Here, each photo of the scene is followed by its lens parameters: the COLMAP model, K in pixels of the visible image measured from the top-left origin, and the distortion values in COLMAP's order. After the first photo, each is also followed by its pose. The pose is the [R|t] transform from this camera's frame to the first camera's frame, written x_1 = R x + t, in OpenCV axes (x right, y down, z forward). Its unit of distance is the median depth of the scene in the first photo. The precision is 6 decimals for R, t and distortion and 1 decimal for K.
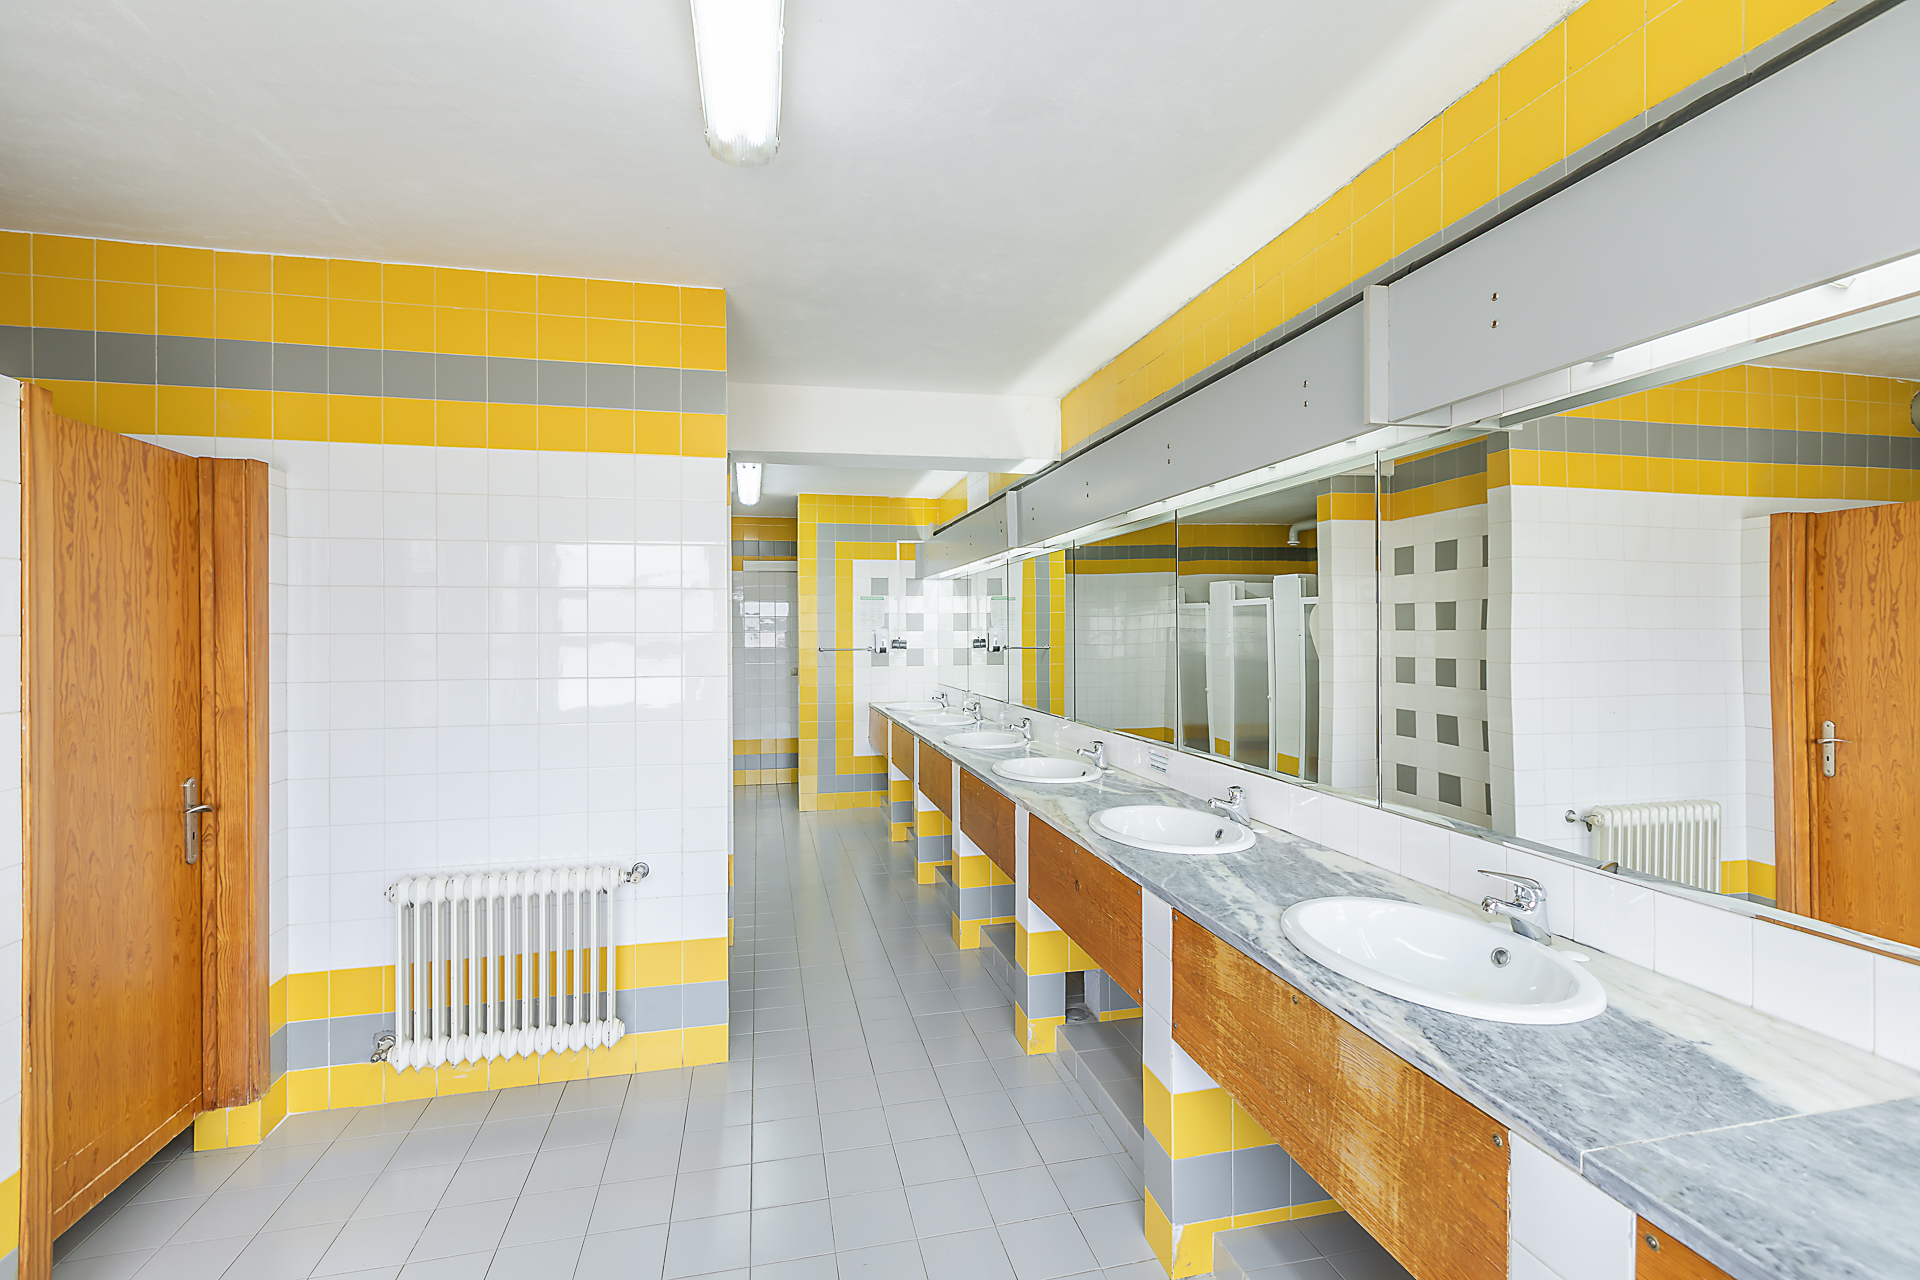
lens RADIAL K [[848.9, 0, 946.7], [0, 848.9, 629.3], [0, 0, 1]] dist [0.001530, 0.000139]
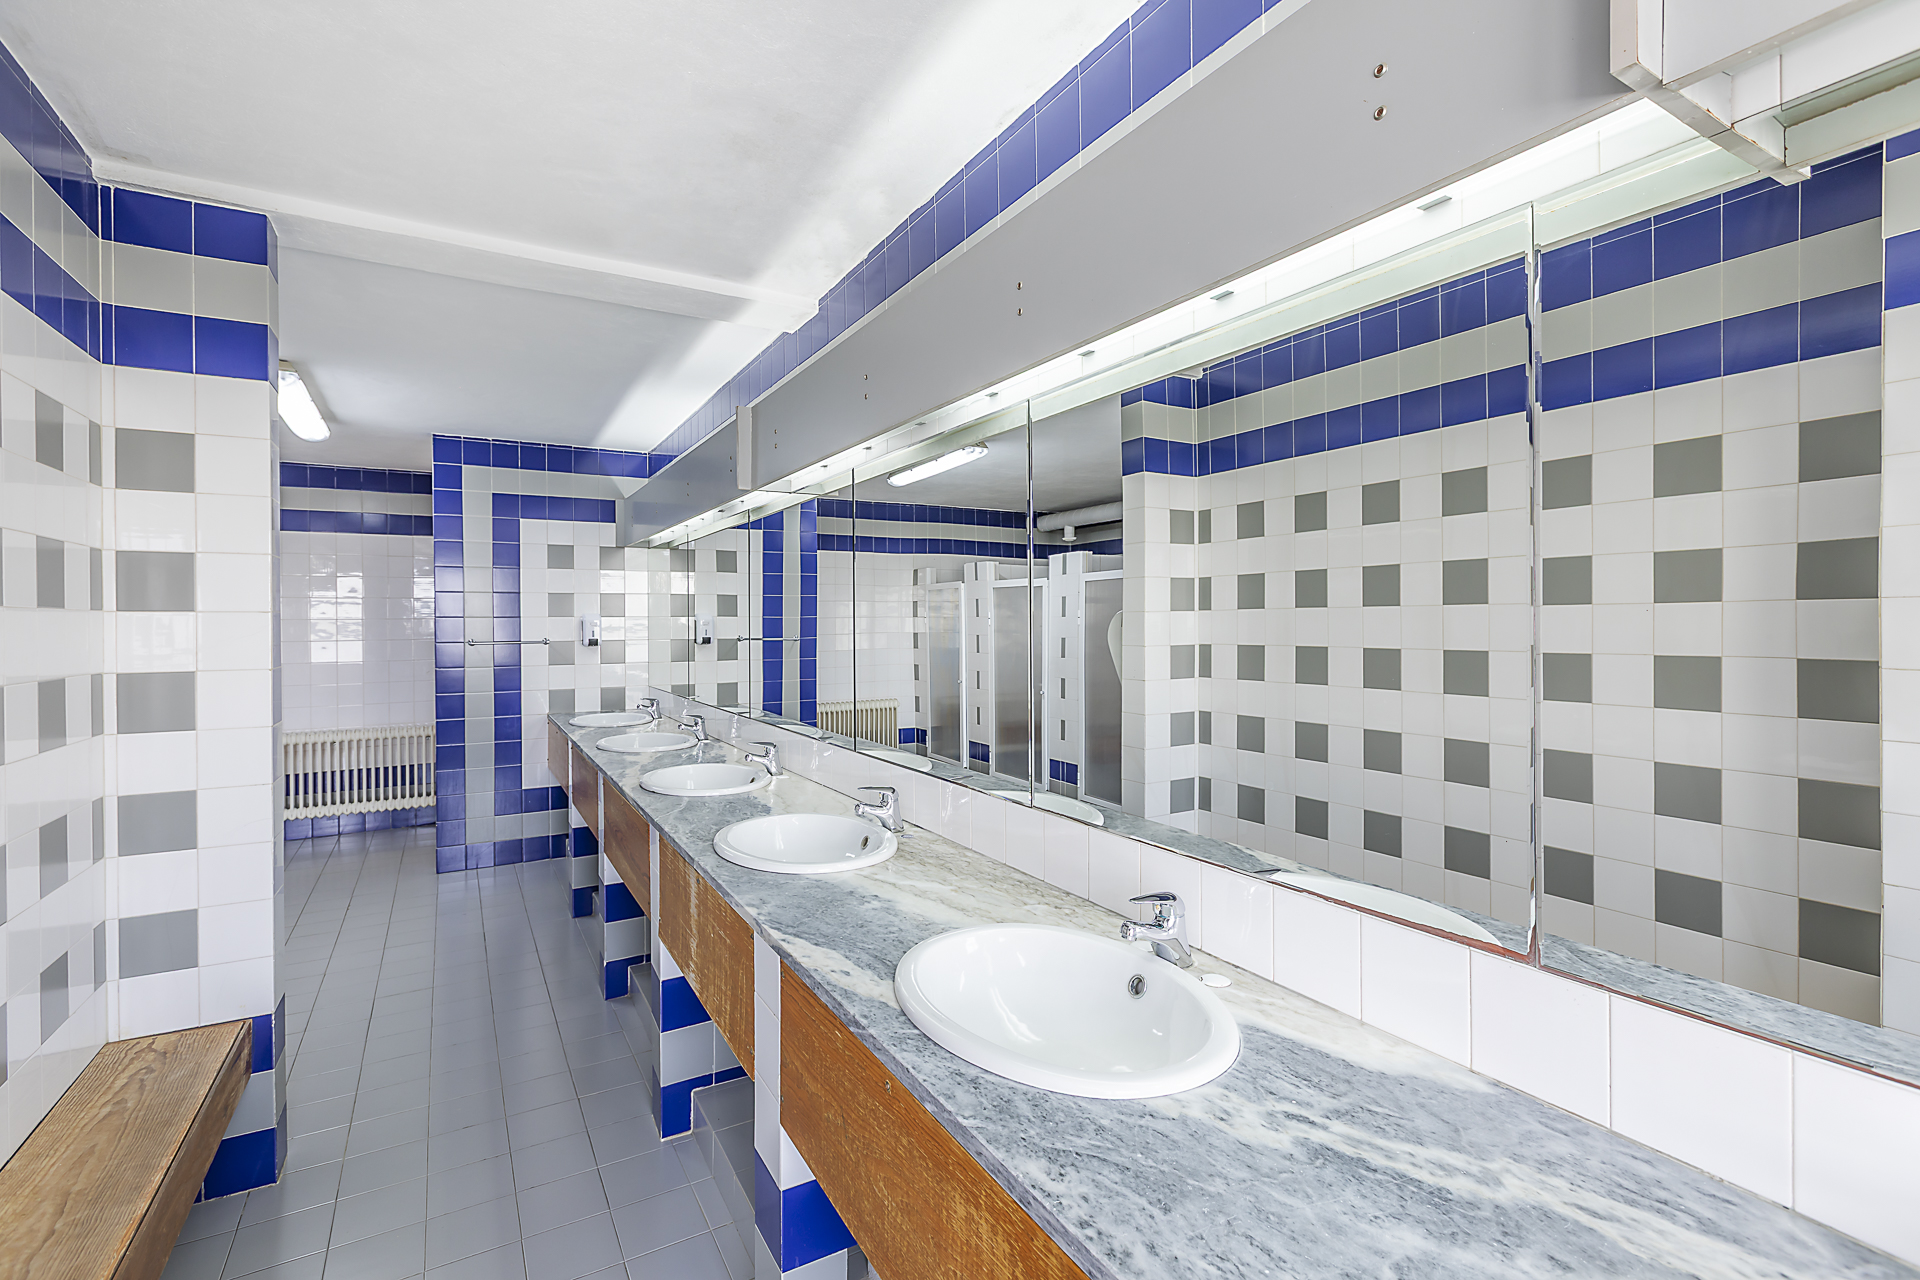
lens RADIAL K [[848.9, 0, 946.7], [0, 848.9, 629.3], [0, 0, 1]] dist [0.001530, 0.000139]
pose [[0.953243, -0.005965, 0.302145, 0.016175], [0.002288, 0.999919, 0.012523, 0.003864], [-0.302196, -0.011246, 0.953180, 0.205697]]
